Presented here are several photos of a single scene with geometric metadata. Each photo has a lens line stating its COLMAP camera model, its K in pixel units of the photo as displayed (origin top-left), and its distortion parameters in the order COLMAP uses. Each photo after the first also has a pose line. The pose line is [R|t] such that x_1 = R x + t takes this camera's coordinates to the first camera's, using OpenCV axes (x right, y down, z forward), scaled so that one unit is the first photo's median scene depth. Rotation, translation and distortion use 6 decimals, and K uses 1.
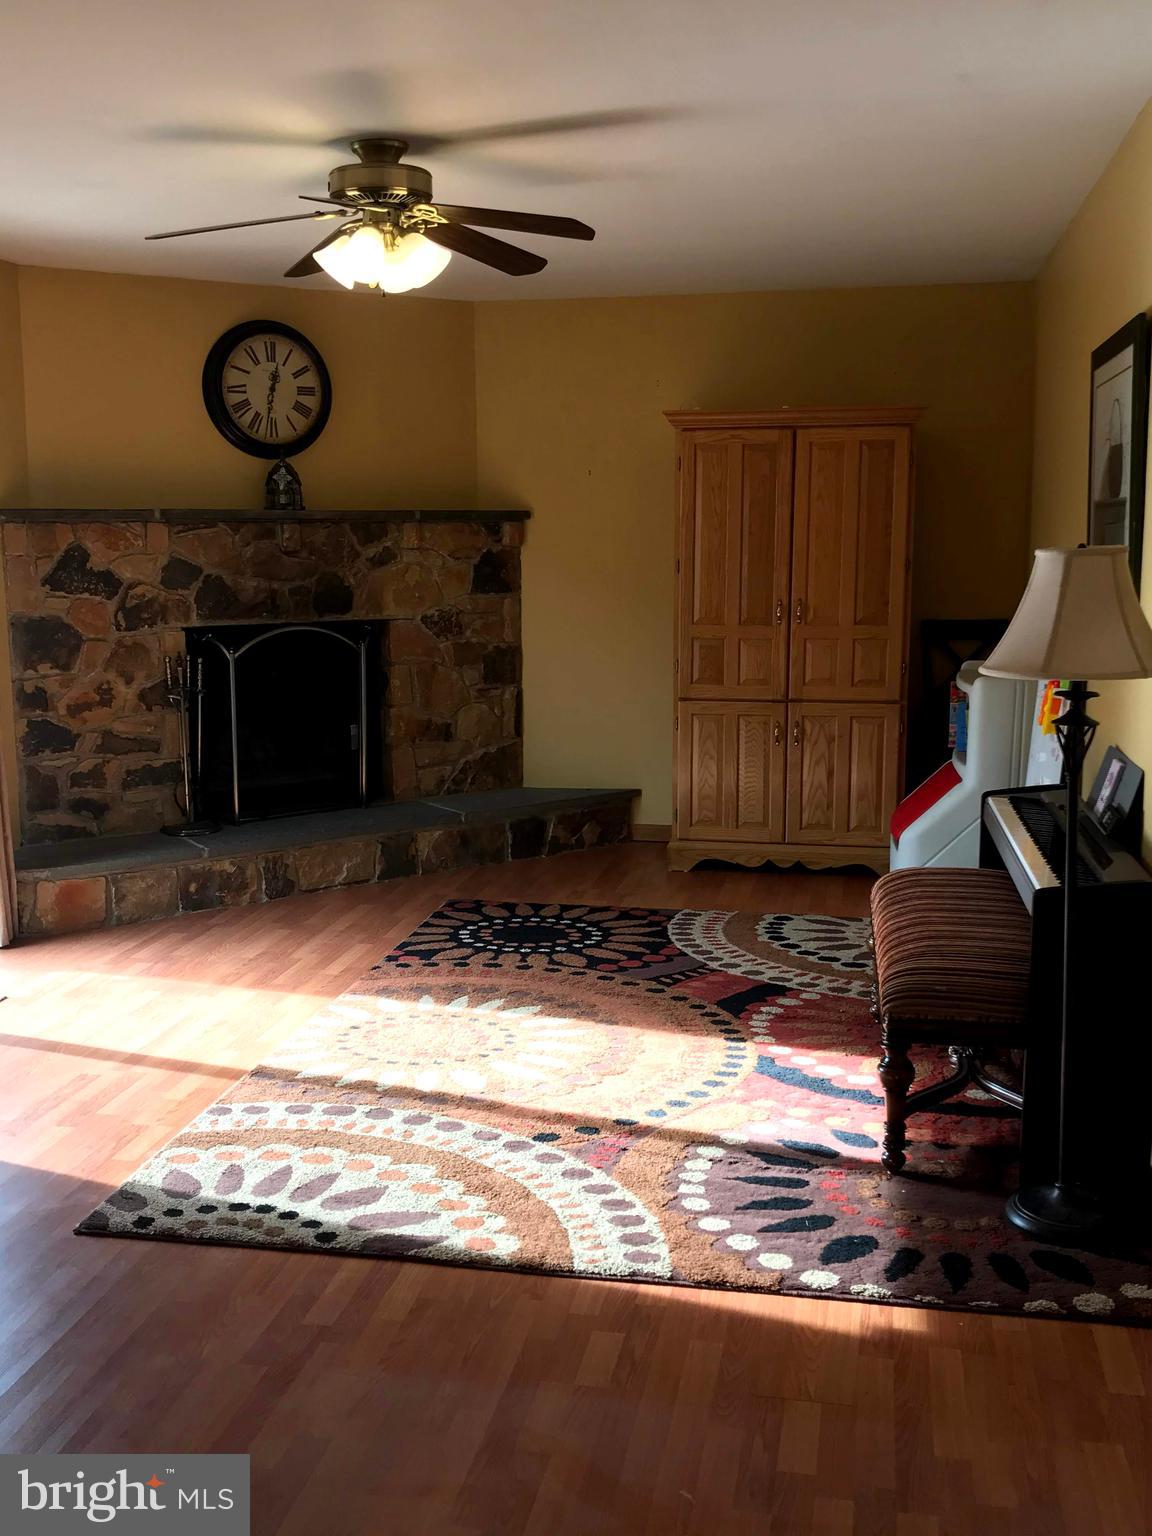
lens RADIAL K [[1504.1, 0, 586.3], [0, 1504.1, 759.3], [0, 0, 1]] dist [0.140864, -0.005879]
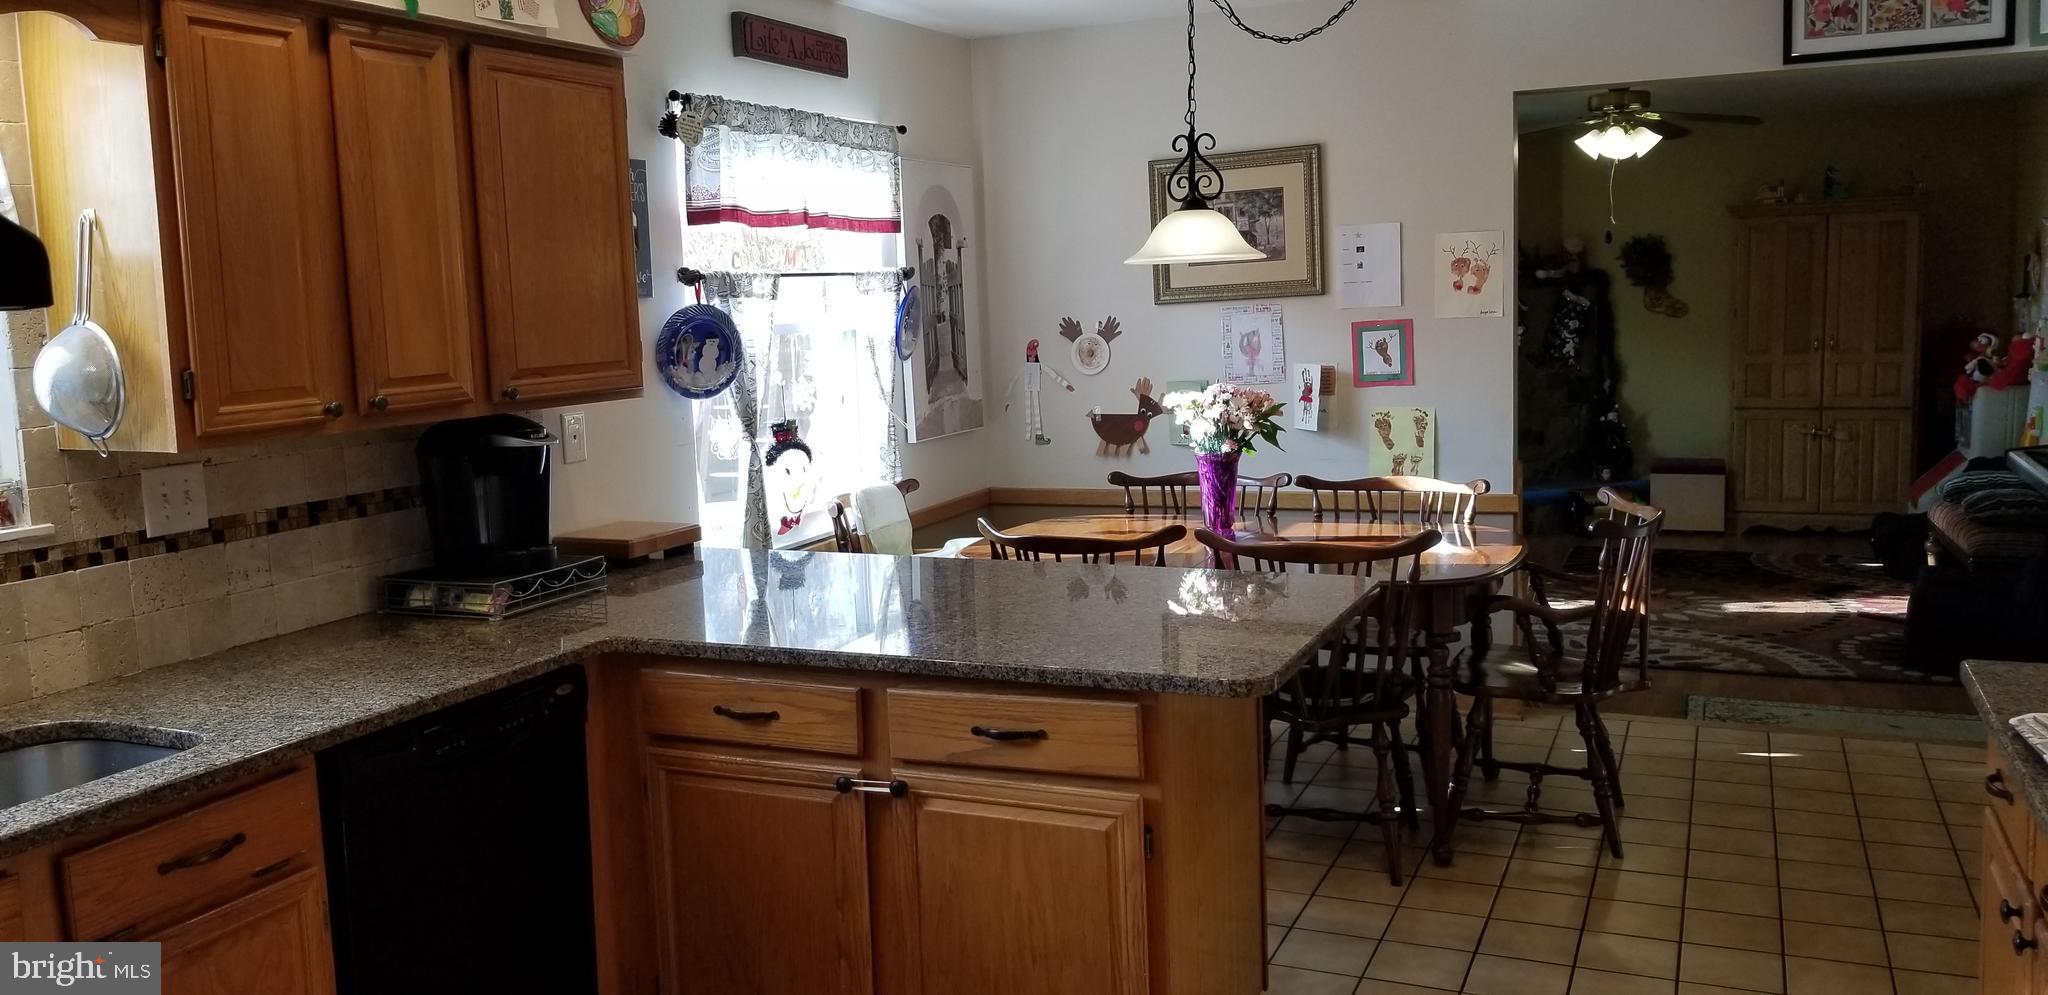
lens RADIAL K [[1583.8, 0, 1015.2], [0, 1583.8, 491.5], [0, 0, 1]] dist [0.034754, -0.066428]
pose [[0.972410, -0.000637, -0.233277, -0.259302], [-0.004433, 0.999765, -0.021210, 0.075460], [0.233235, 0.021659, 0.972179, -0.618039]]
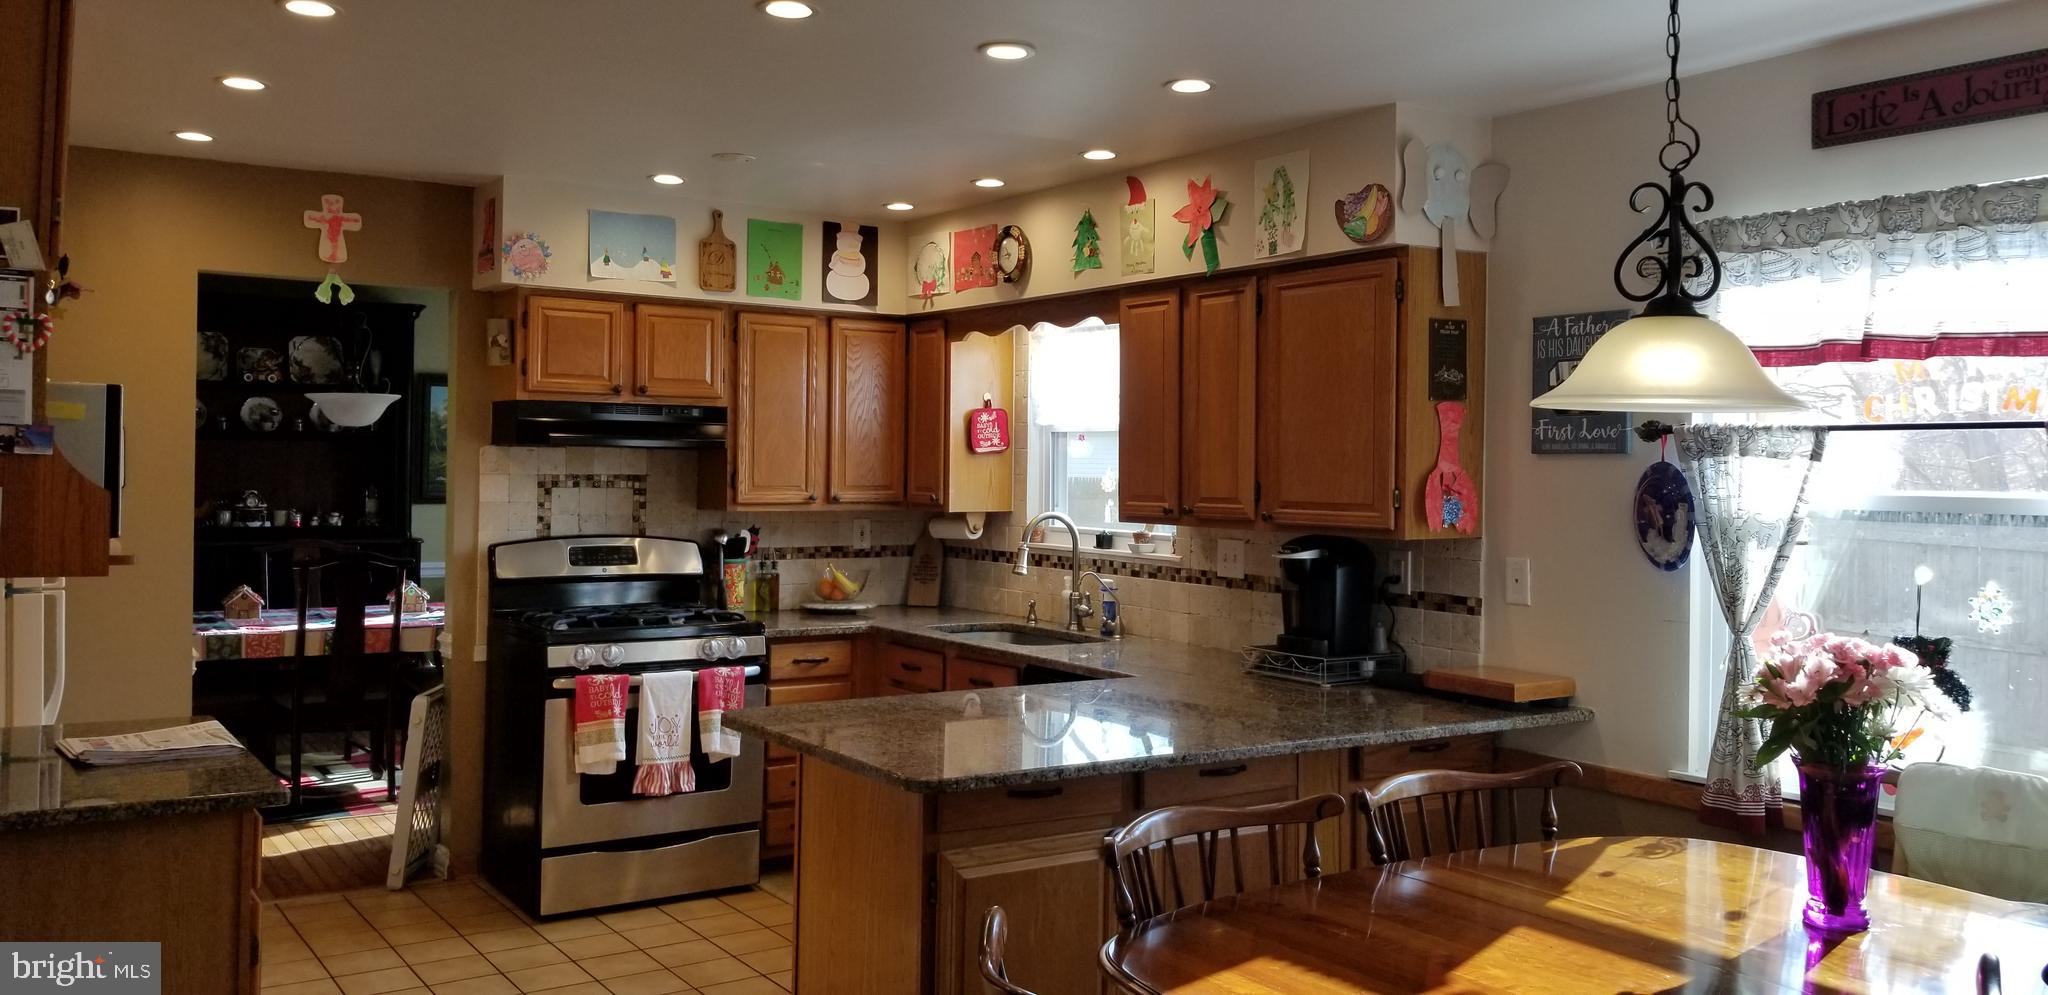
lens RADIAL K [[1599.7, 0, 1022.7], [0, 1599.7, 464.5], [0, 0, 1]] dist [0.138458, -0.277694]
pose [[-0.710893, -0.002122, -0.703297, 0.069868], [-0.114613, 0.986977, 0.112873, -0.067450], [0.693898, 0.160848, -0.701878, 0.324365]]
